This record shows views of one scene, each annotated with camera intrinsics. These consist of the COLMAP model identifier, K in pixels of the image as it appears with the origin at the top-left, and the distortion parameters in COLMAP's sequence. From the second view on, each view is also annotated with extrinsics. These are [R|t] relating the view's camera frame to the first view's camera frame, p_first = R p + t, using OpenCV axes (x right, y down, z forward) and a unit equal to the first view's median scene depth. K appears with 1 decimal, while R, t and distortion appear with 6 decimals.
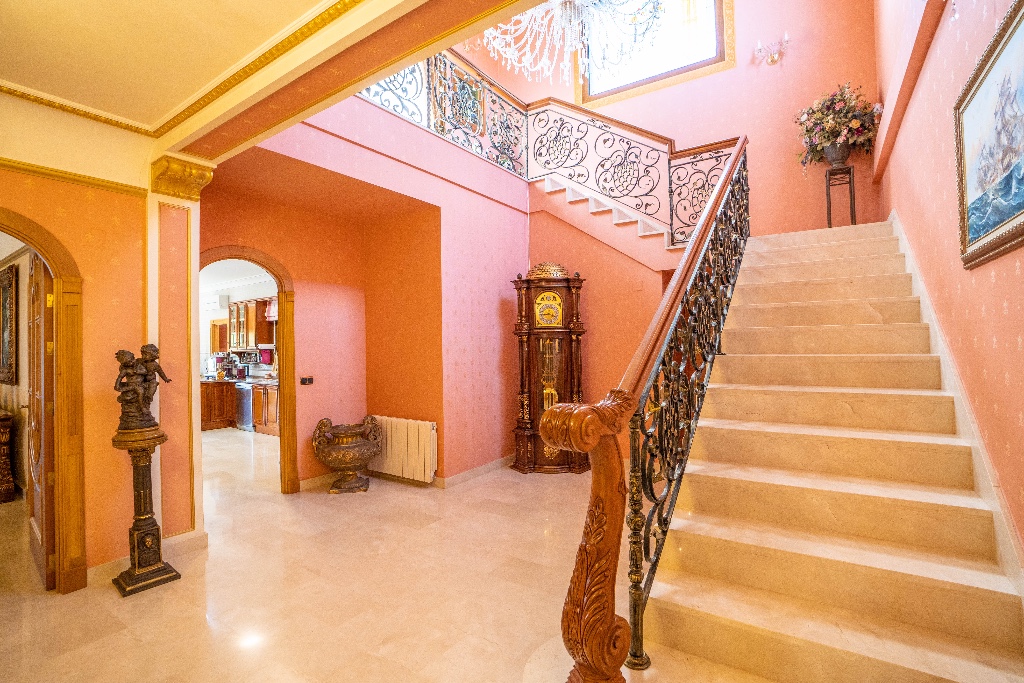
lens RADIAL K [[468.9, 0, 517.6], [0, 468.9, 337.9], [0, 0, 1]] dist [-0.061128, 0.021019]
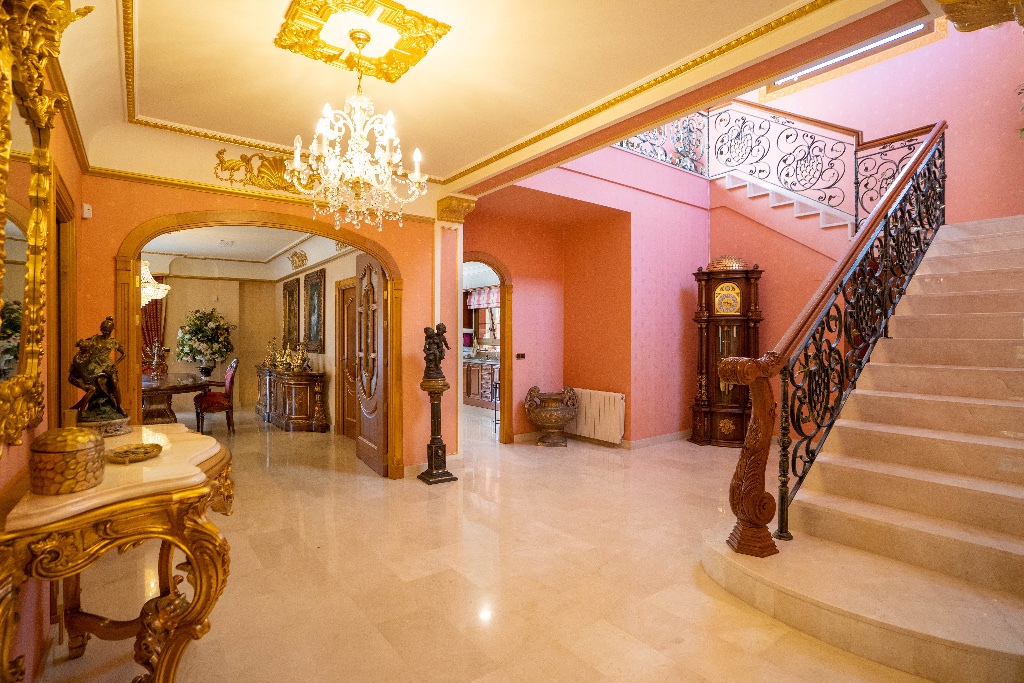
lens RADIAL K [[502.9, 0, 514.8], [0, 502.9, 339.4], [0, 0, 1]] dist [-0.057633, 0.024631]
pose [[0.943001, 0.019952, -0.332193, -0.014589], [-0.013156, 0.999656, 0.022696, 0.014884], [0.332531, -0.017032, 0.942938, -0.277981]]
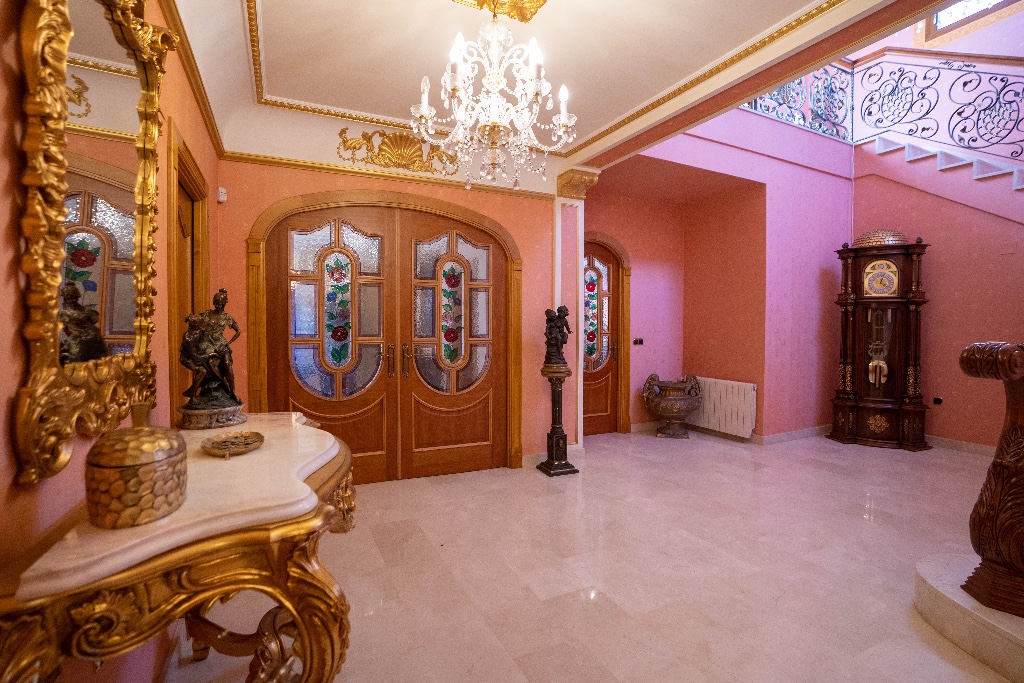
lens RADIAL K [[468.9, 0, 517.6], [0, 468.9, 337.9], [0, 0, 1]] dist [-0.061128, 0.021019]
pose [[0.865676, 0.033472, -0.499484, -0.114386], [-0.011588, 0.998835, 0.046851, 0.027133], [0.500470, -0.034770, 0.865055, -0.189338]]
